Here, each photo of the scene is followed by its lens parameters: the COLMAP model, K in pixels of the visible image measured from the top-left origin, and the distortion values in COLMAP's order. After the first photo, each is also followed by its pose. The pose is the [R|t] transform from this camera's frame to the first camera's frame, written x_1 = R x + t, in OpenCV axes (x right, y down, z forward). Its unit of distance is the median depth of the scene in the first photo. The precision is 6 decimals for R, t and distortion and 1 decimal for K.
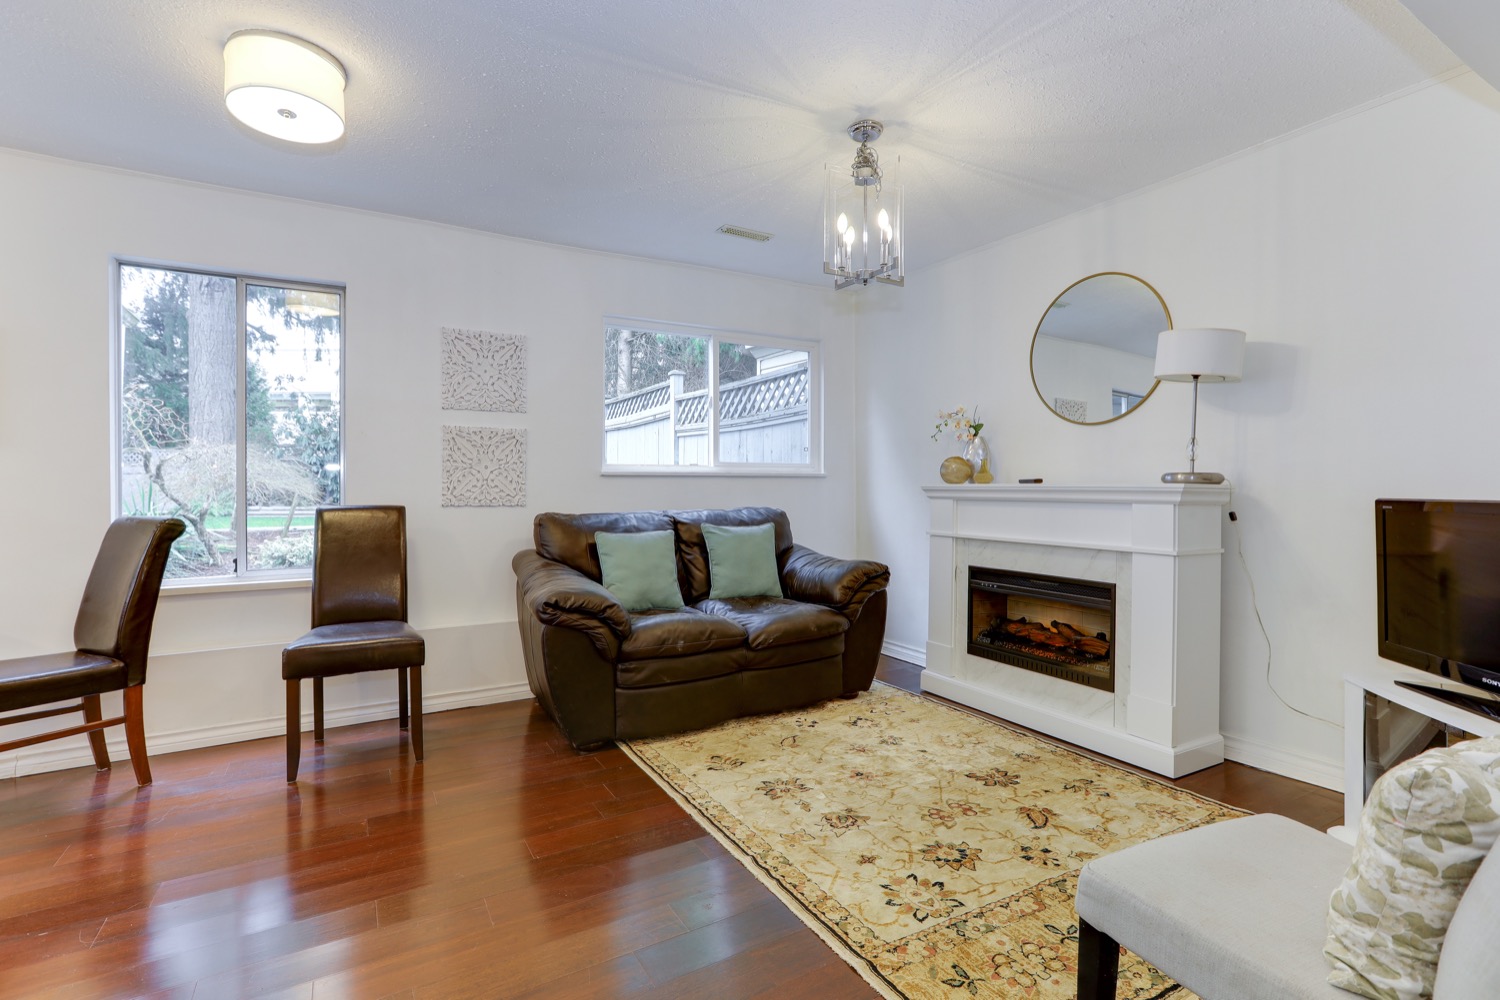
lens RADIAL K [[685.3, 0, 753.1], [0, 685.3, 490.2], [0, 0, 1]] dist [-0.026879, 0.011234]
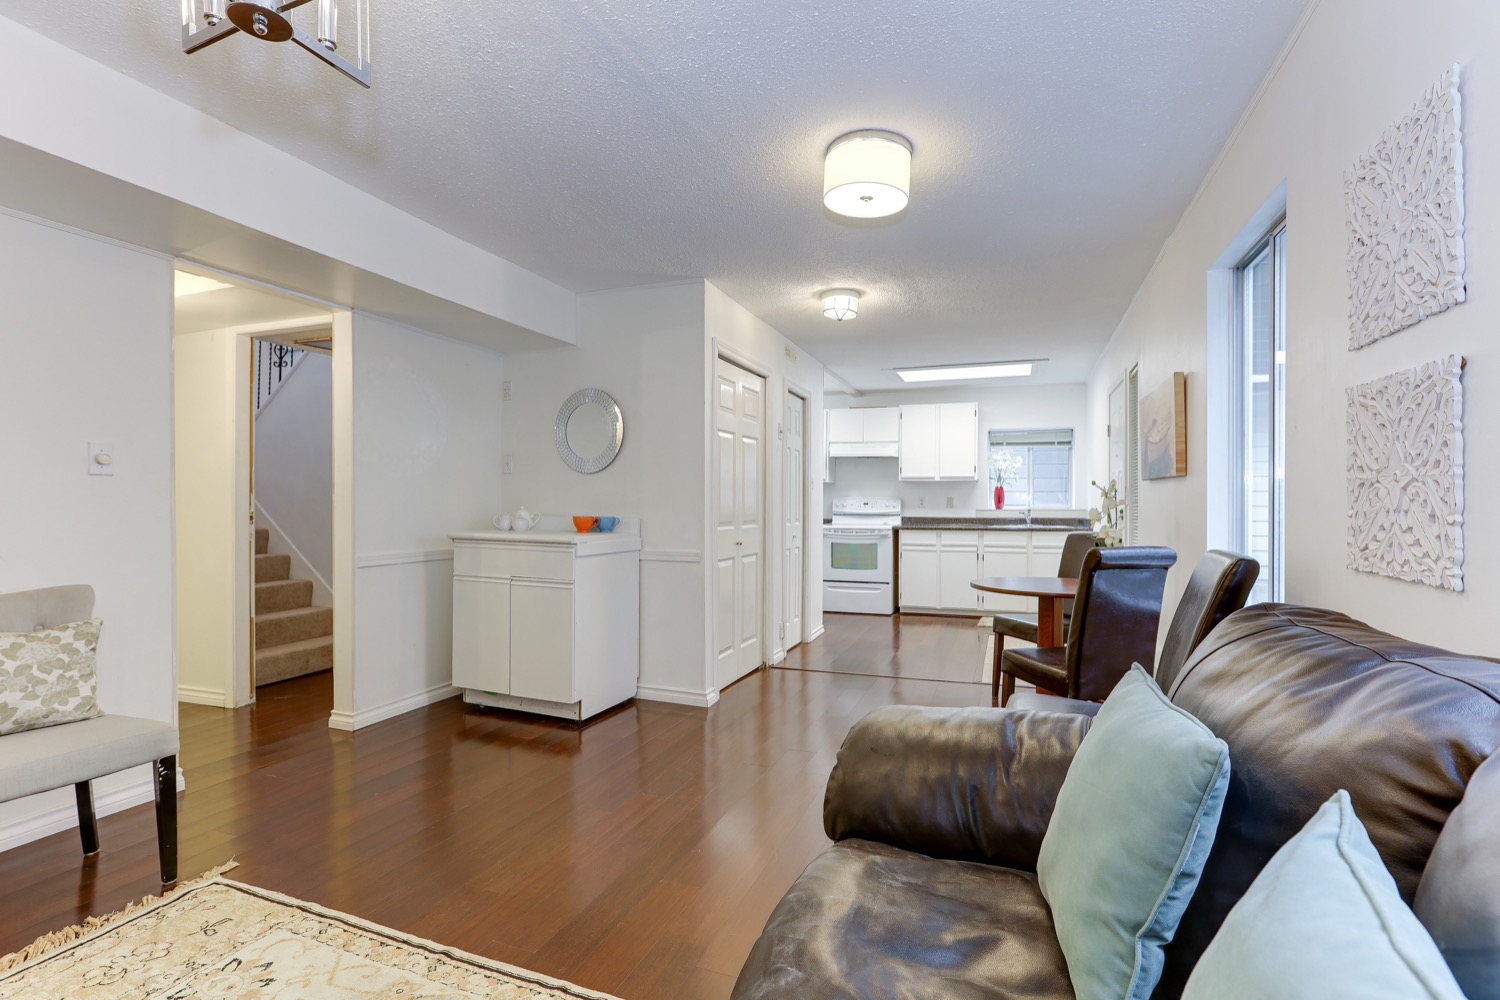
lens RADIAL K [[685.3, 0, 753.0], [0, 685.3, 506.3], [0, 0, 1]] dist [-0.026879, 0.011234]
pose [[-0.778926, 0.001263, -0.627115, 0.126647], [-0.003477, 0.999974, 0.006334, -0.018318], [0.627107, 0.007114, -0.778901, 1.040532]]
